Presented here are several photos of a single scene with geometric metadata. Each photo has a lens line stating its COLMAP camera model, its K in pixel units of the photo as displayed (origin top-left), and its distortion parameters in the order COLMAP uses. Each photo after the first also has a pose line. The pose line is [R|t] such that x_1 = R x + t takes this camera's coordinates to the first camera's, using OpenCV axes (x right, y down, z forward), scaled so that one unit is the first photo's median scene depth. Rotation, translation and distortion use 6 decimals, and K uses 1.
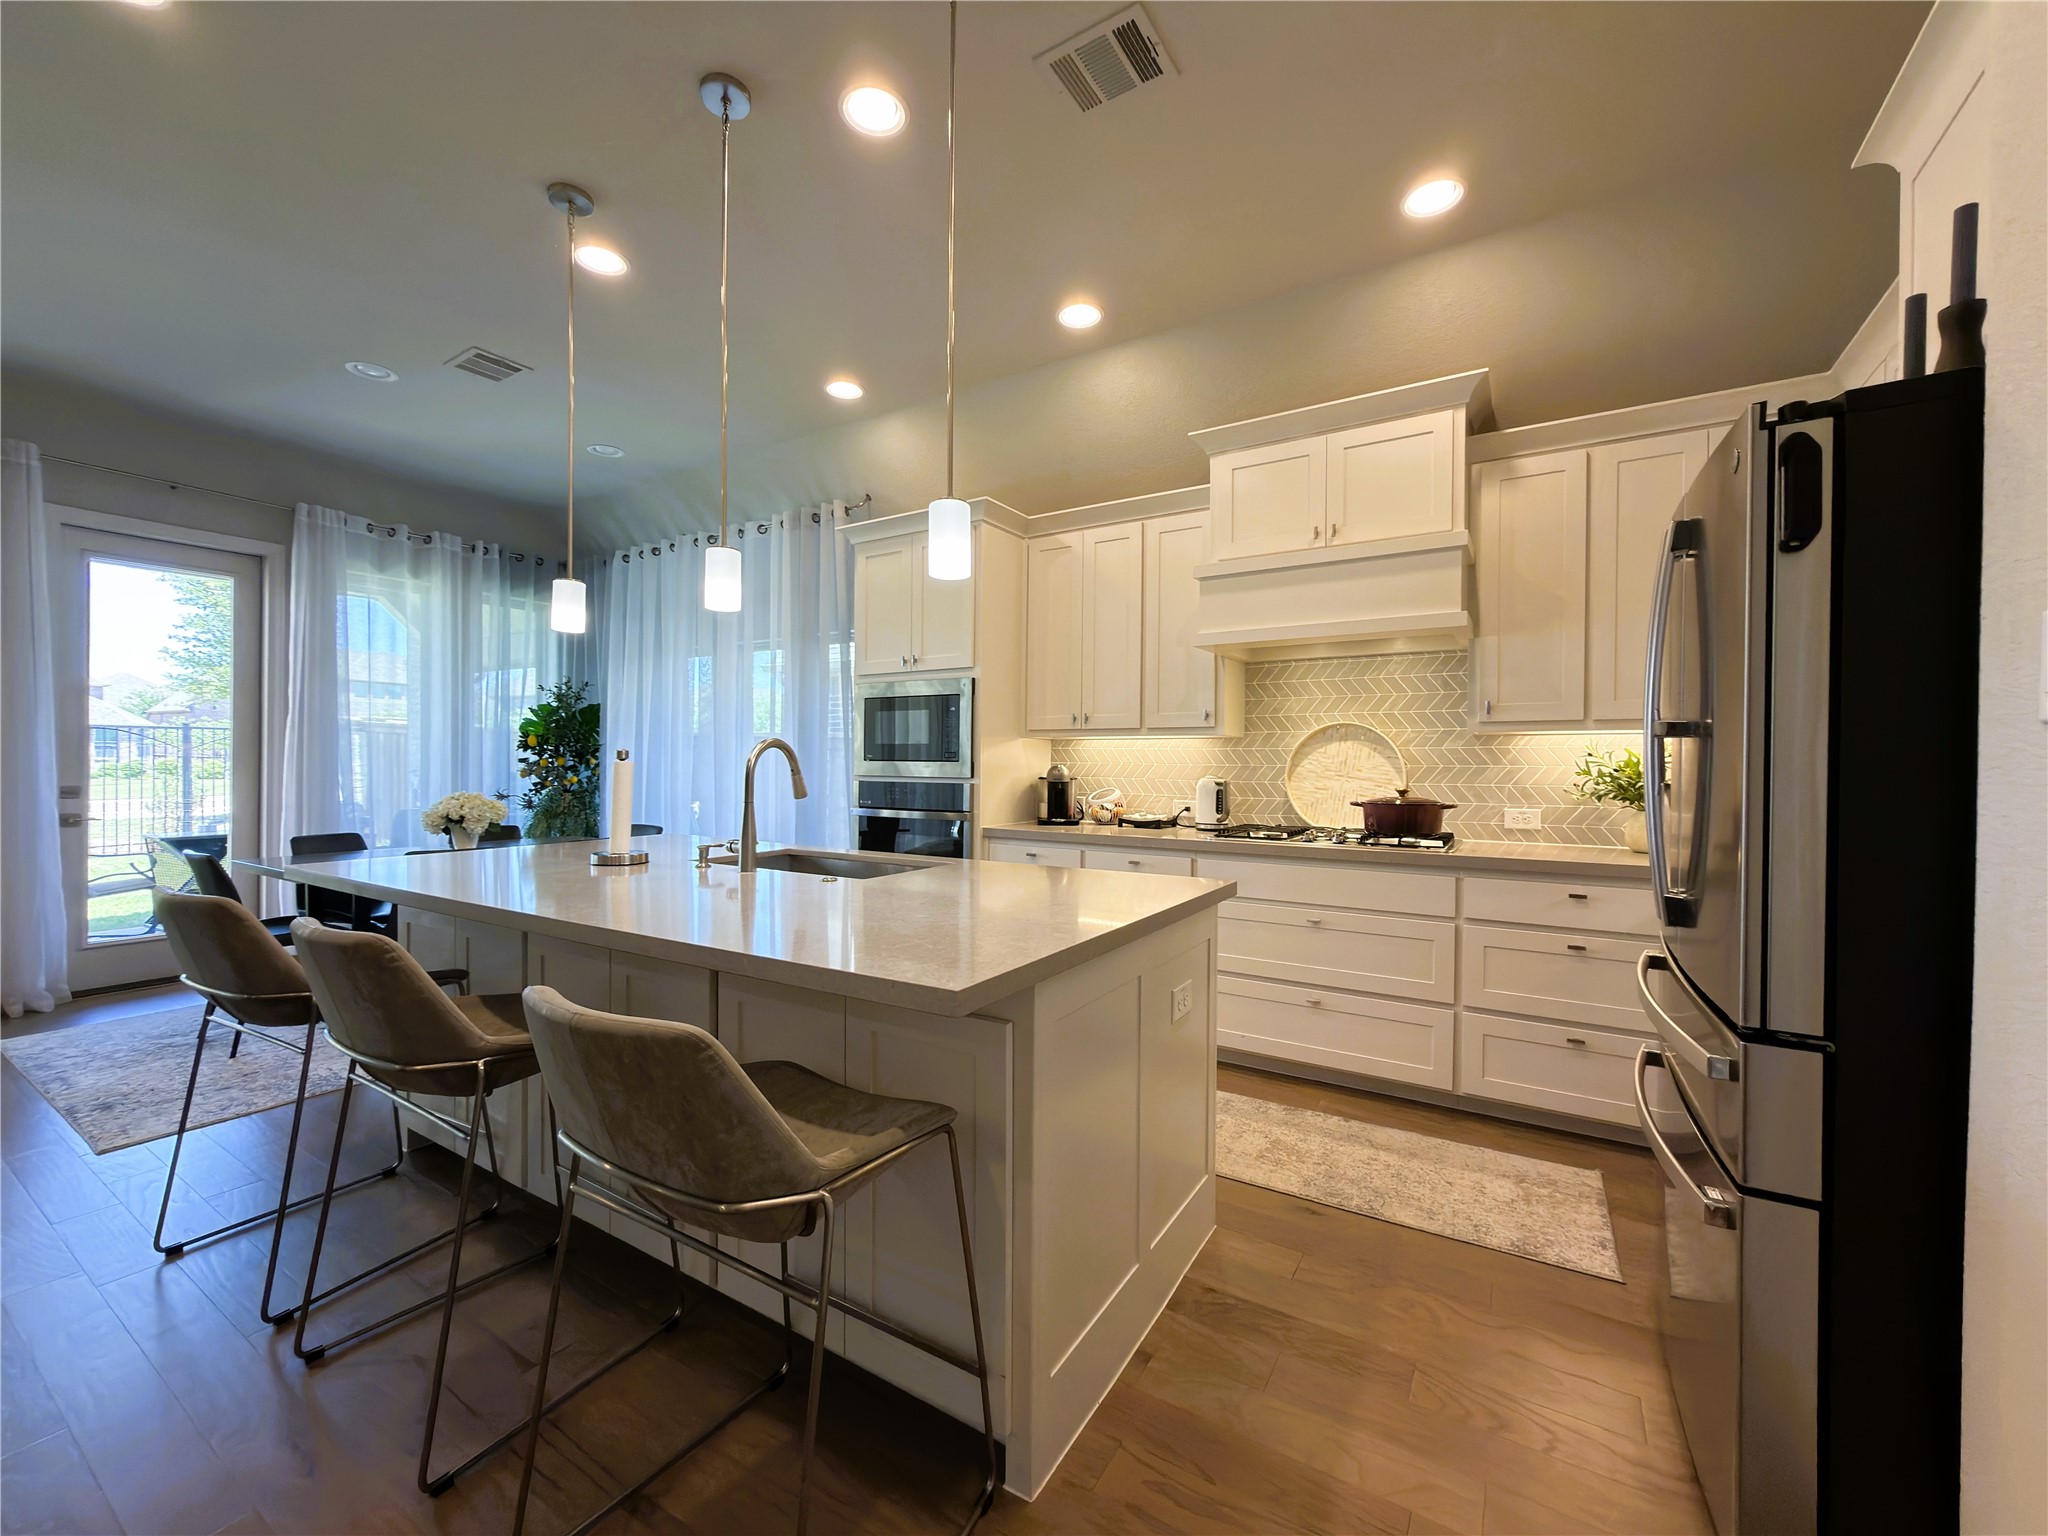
lens RADIAL K [[813.2, 0, 1022.9], [0, 813.2, 770.7], [0, 0, 1]] dist [-0.001651, 0.000747]
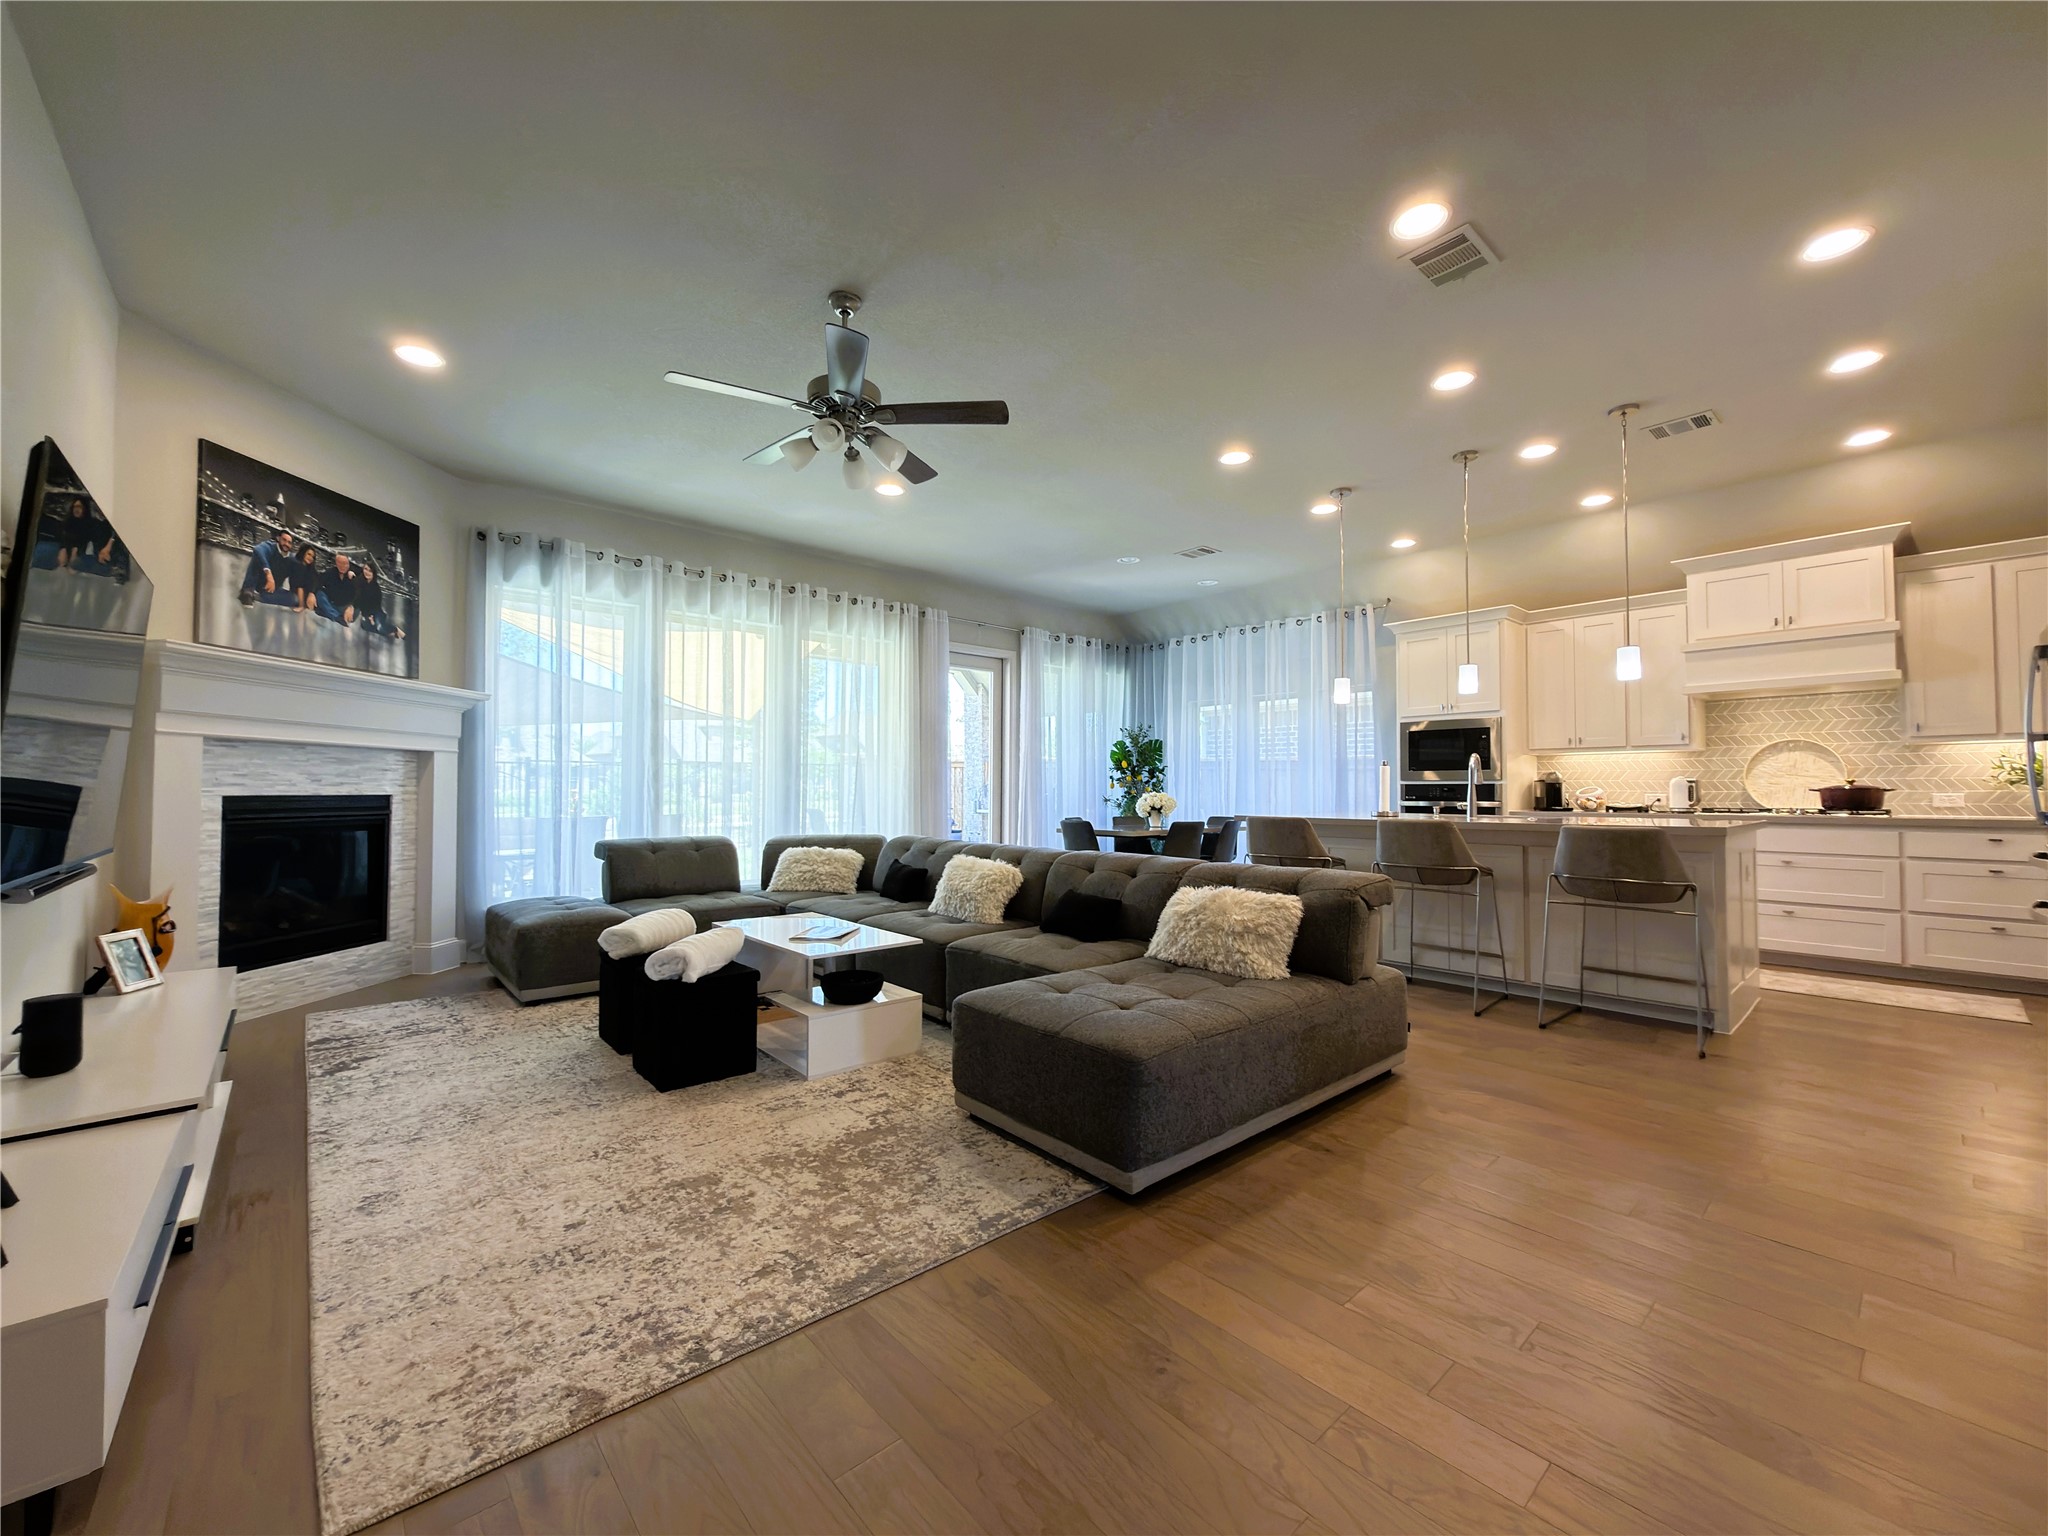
lens RADIAL K [[813.2, 0, 1024.7], [0, 813.2, 769.4], [0, 0, 1]] dist [-0.001651, 0.000747]
pose [[0.958879, -0.013750, -0.283481, -0.570491], [0.003309, 0.999300, -0.037276, 0.050198], [0.283795, 0.034805, 0.958253, -0.886309]]
